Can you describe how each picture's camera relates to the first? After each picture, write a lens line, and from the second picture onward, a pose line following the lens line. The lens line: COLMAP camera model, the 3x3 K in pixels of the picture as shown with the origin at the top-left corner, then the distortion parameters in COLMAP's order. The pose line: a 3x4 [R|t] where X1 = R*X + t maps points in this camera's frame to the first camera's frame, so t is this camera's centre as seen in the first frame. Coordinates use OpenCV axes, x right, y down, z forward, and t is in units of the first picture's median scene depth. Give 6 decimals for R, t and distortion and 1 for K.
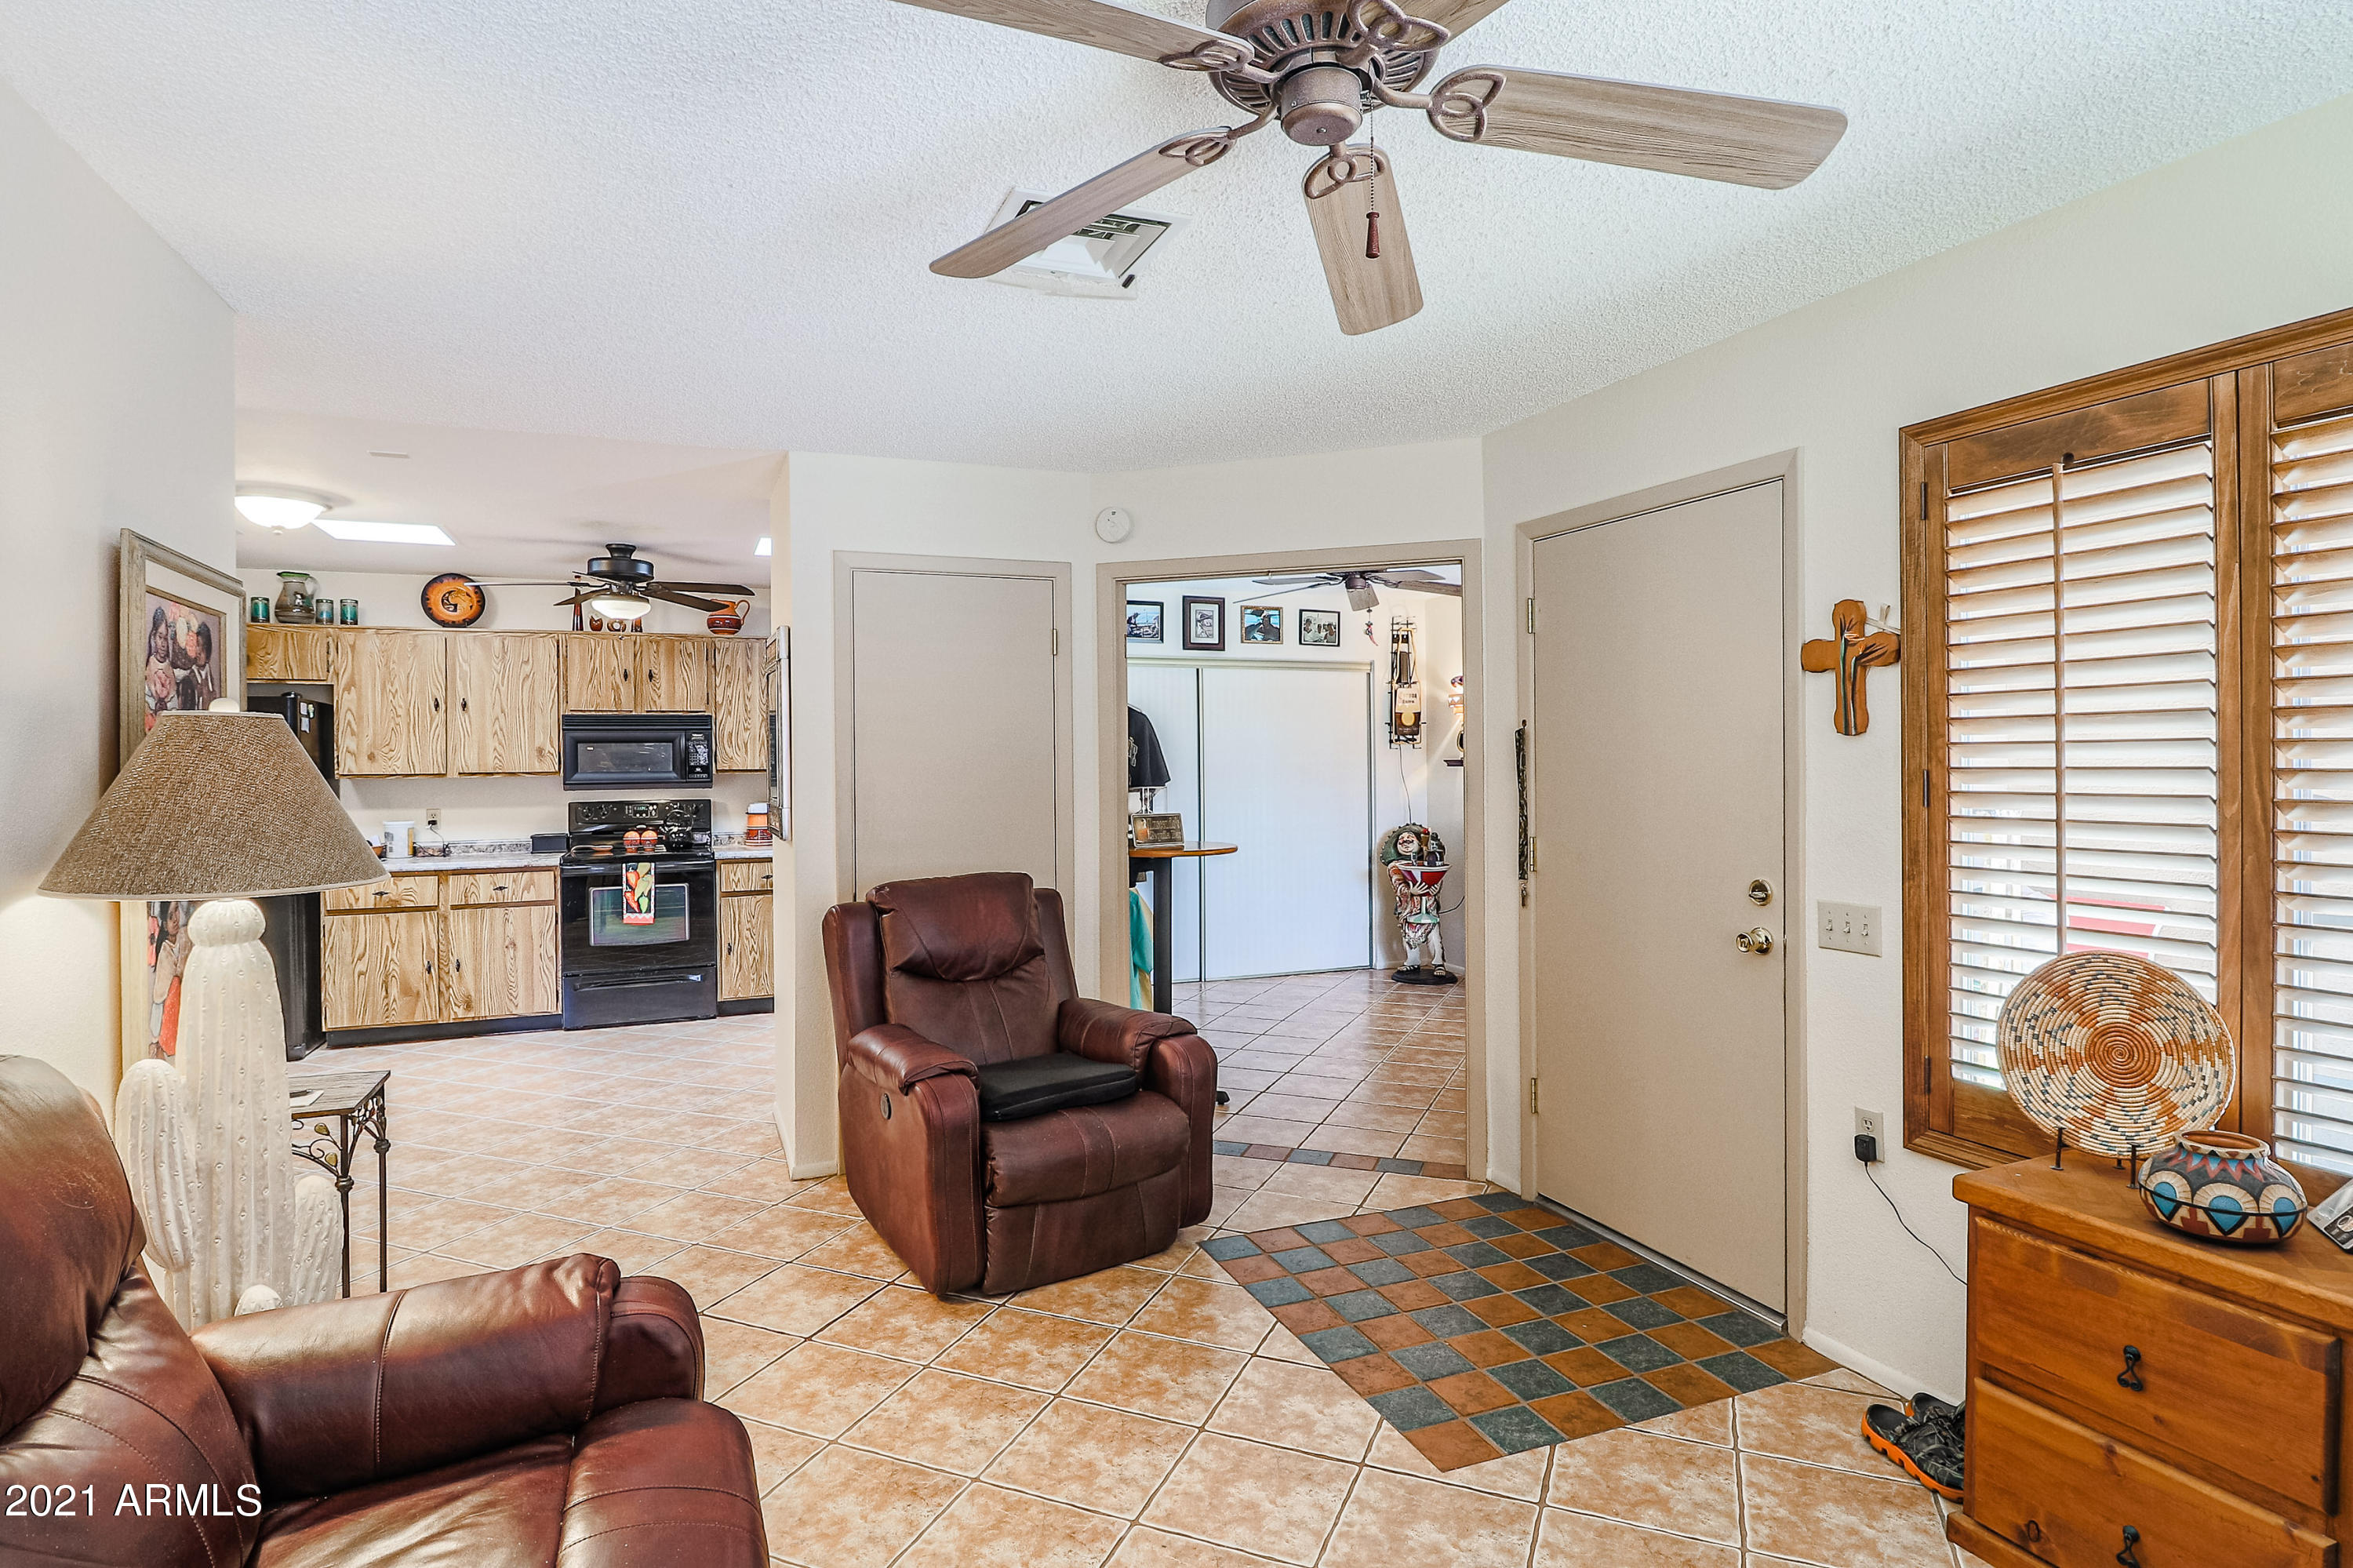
lens RADIAL K [[1239.3, 0, 1161.2], [0, 1239.3, 770.1], [0, 0, 1]] dist [0.010398, -0.019835]
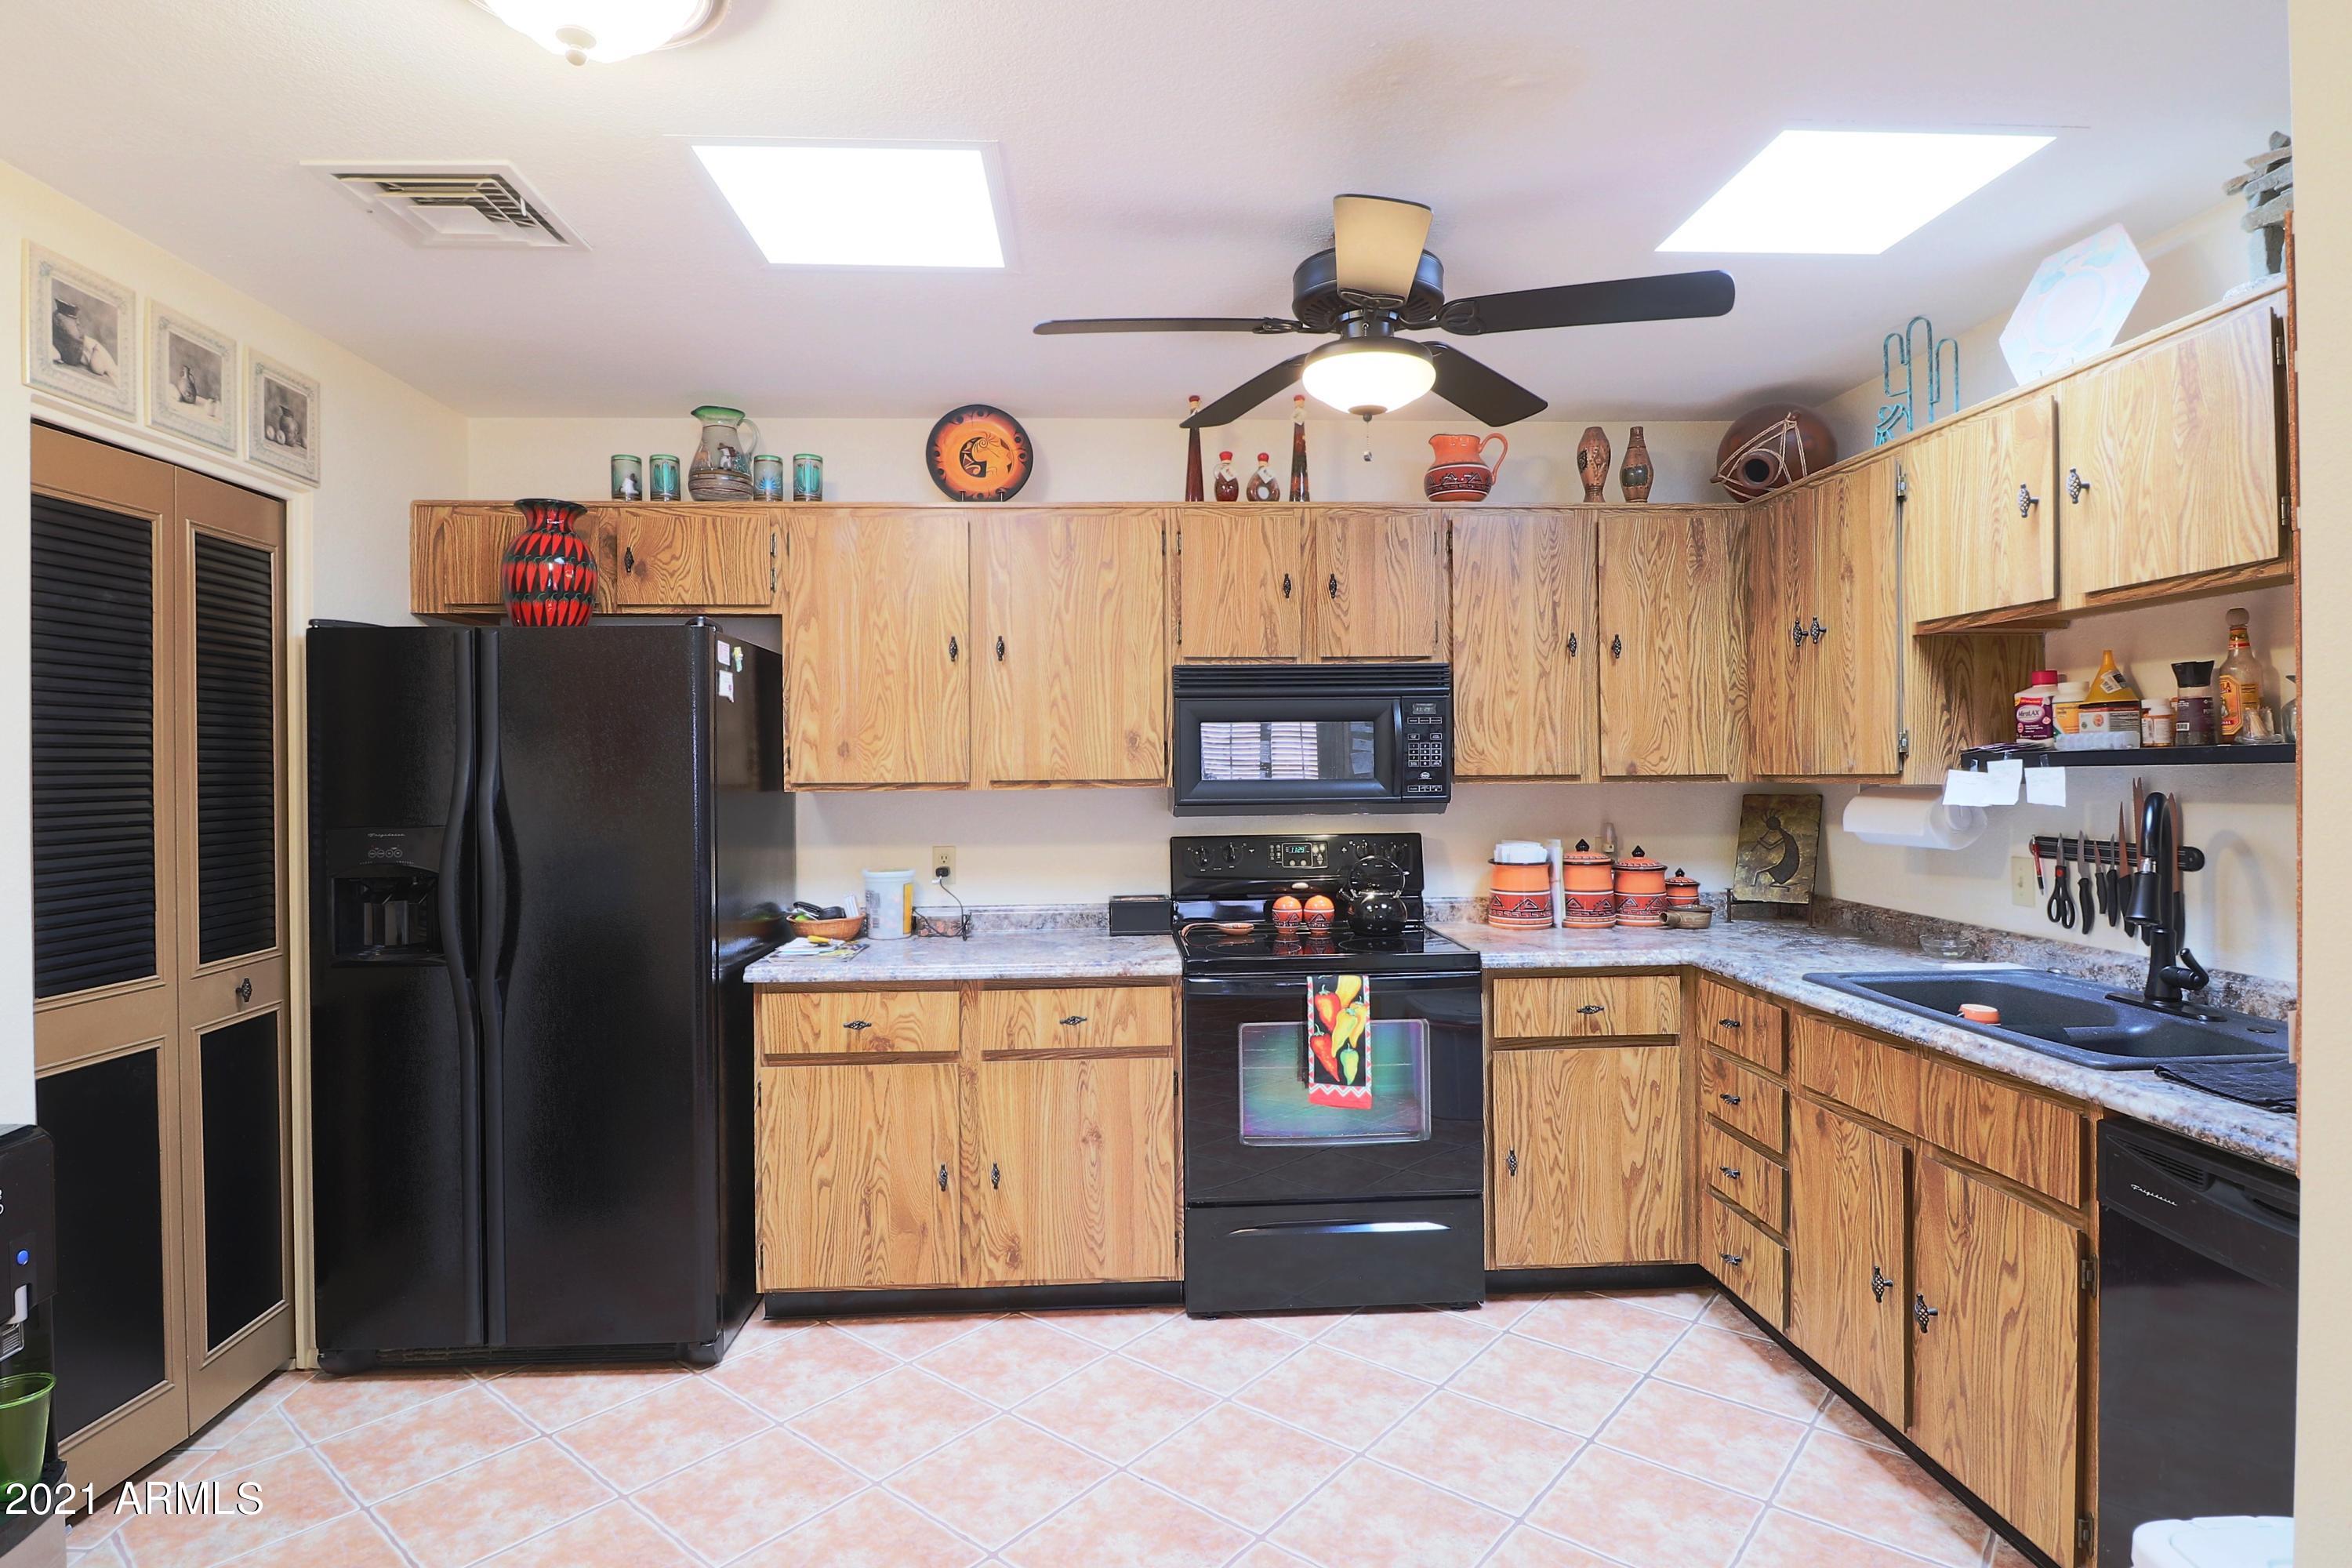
lens RADIAL K [[1238.7, 0, 1160.7], [0, 1238.7, 770.1], [0, 0, 1]] dist [0.010398, -0.019835]
pose [[0.946968, 0.003087, -0.321313, -0.336143], [-0.001986, 0.999991, 0.003755, -0.004498], [0.321322, -0.002918, 0.946966, 0.538344]]
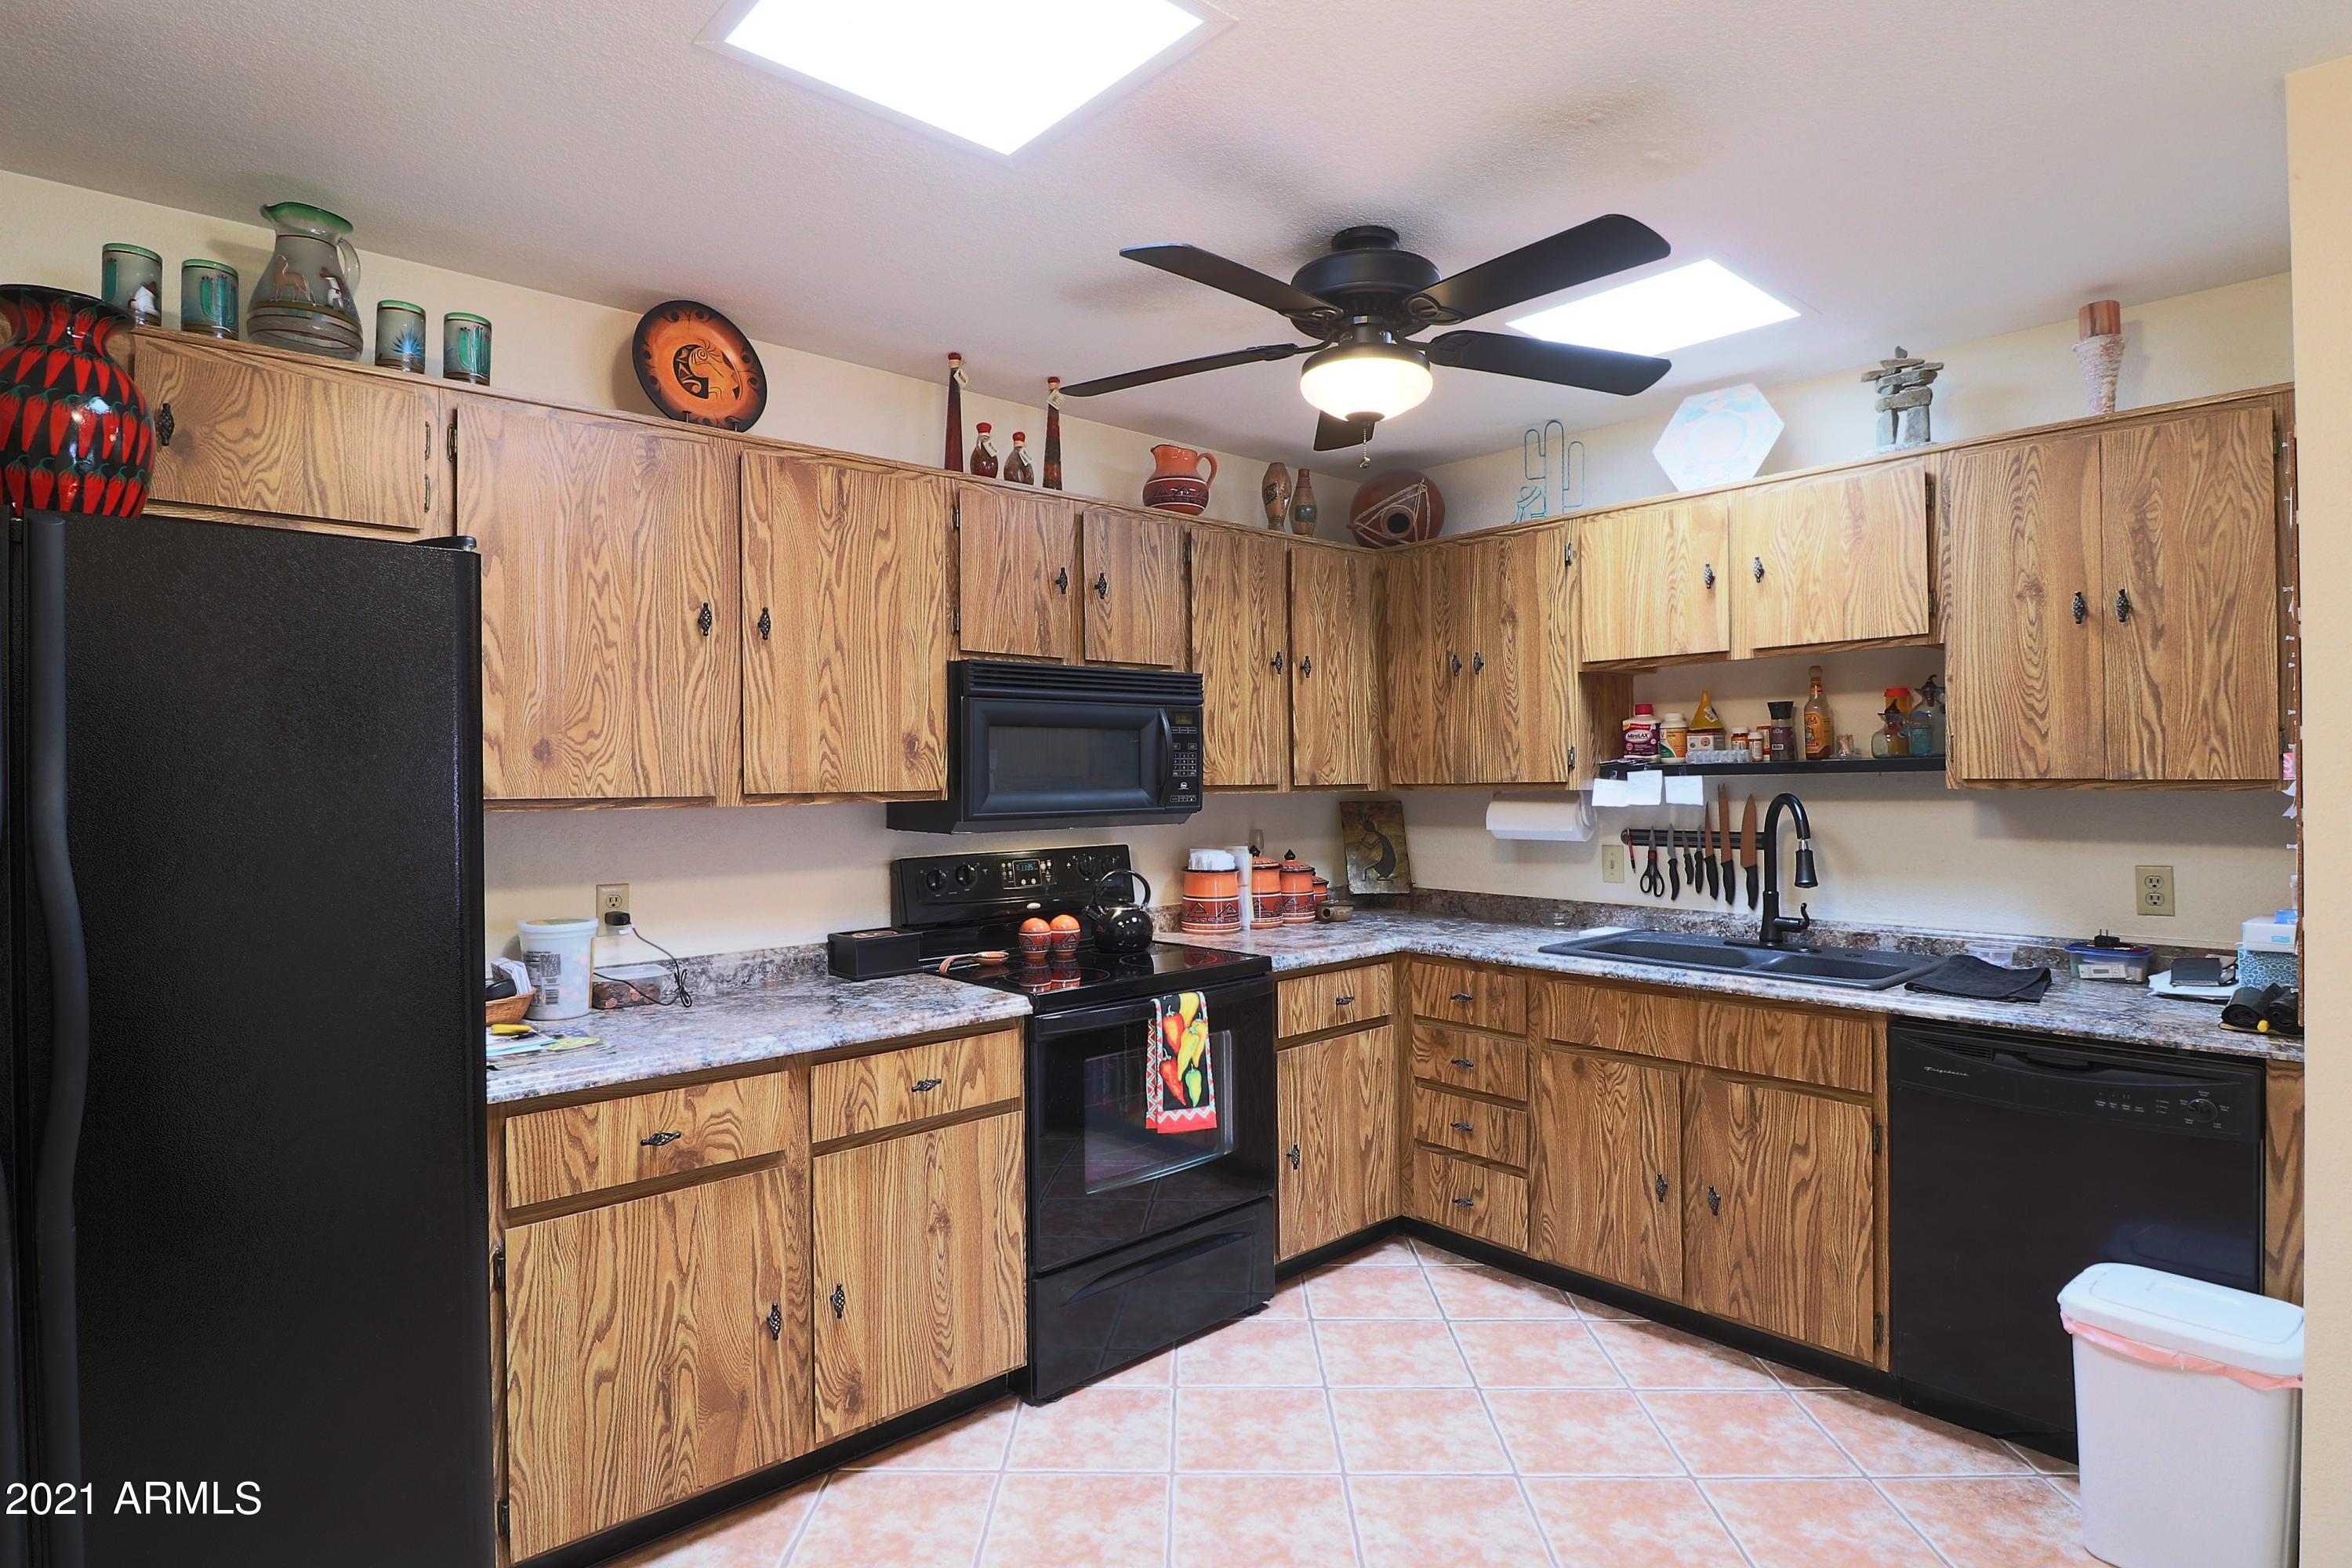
lens RADIAL K [[1238.7, 0, 1160.7], [0, 1238.7, 770.1], [0, 0, 1]] dist [0.010398, -0.019835]
pose [[0.936044, 0.003898, 0.351862, -0.587373], [0.000004, 0.999939, -0.011087, -0.001231], [-0.351884, 0.010379, 0.935986, 0.585878]]
